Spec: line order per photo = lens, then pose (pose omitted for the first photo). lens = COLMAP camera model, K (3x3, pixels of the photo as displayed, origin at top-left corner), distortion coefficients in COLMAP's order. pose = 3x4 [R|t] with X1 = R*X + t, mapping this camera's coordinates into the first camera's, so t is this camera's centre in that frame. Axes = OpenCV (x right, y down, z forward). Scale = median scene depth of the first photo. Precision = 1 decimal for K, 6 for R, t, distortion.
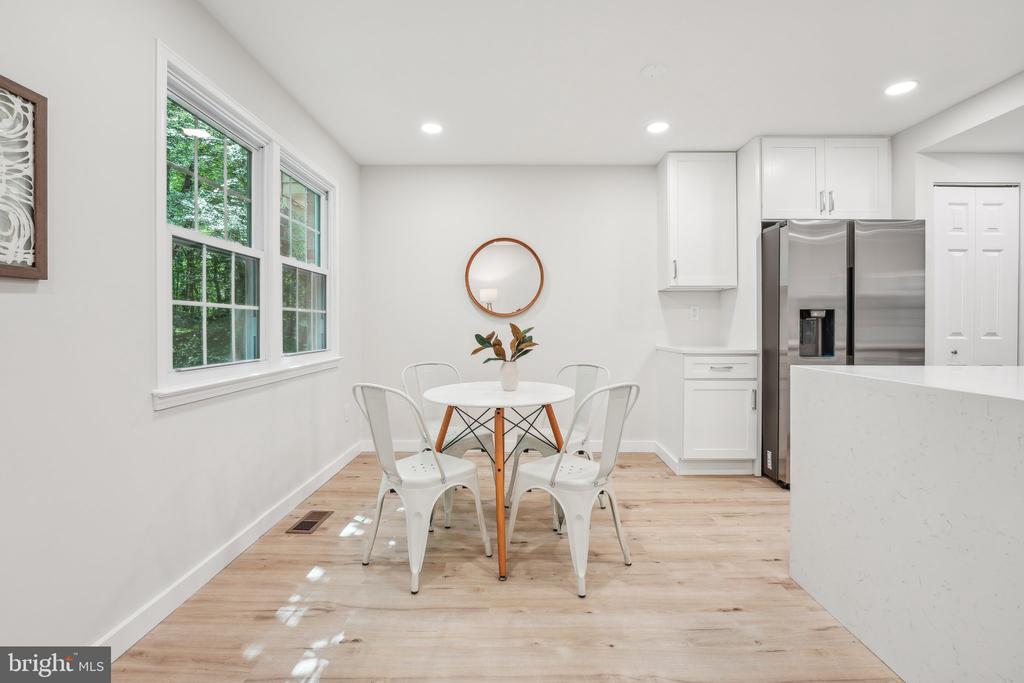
lens RADIAL K [[465.6, 0, 512.2], [0, 465.6, 327.1], [0, 0, 1]] dist [-0.003262, -0.000314]
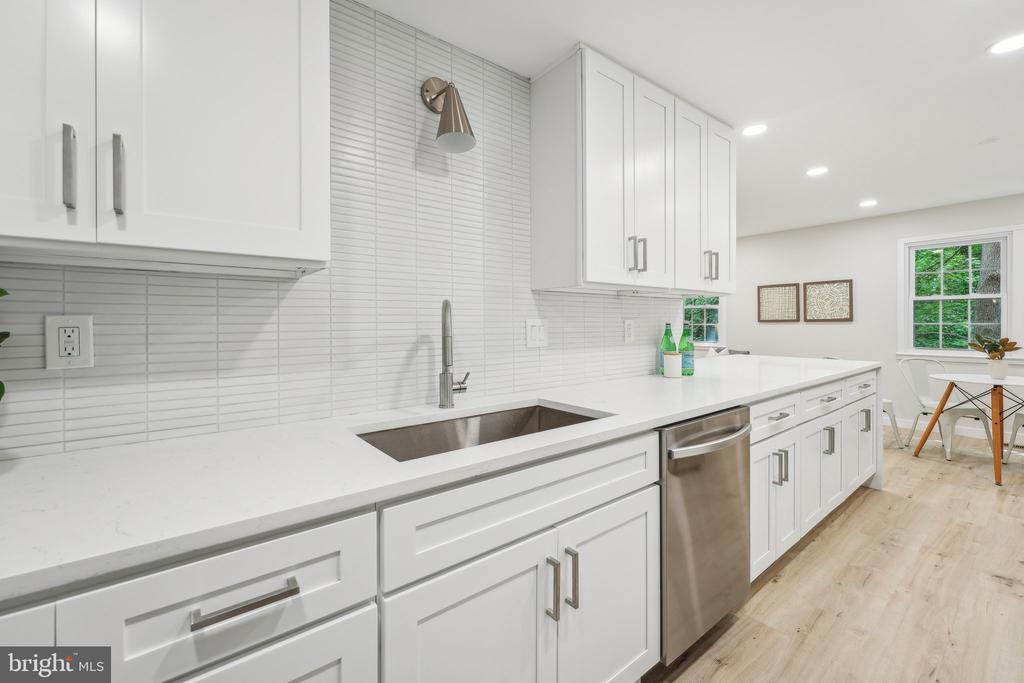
lens RADIAL K [[422.5, 0, 511.8], [0, 422.5, 323.8], [0, 0, 1]] dist [0.000961, -0.000220]
pose [[-0.782666, 0.001125, -0.622440, 1.670759], [0.001377, 0.999999, 0.000077, -0.033134], [0.622440, -0.000797, -0.782667, 0.889741]]
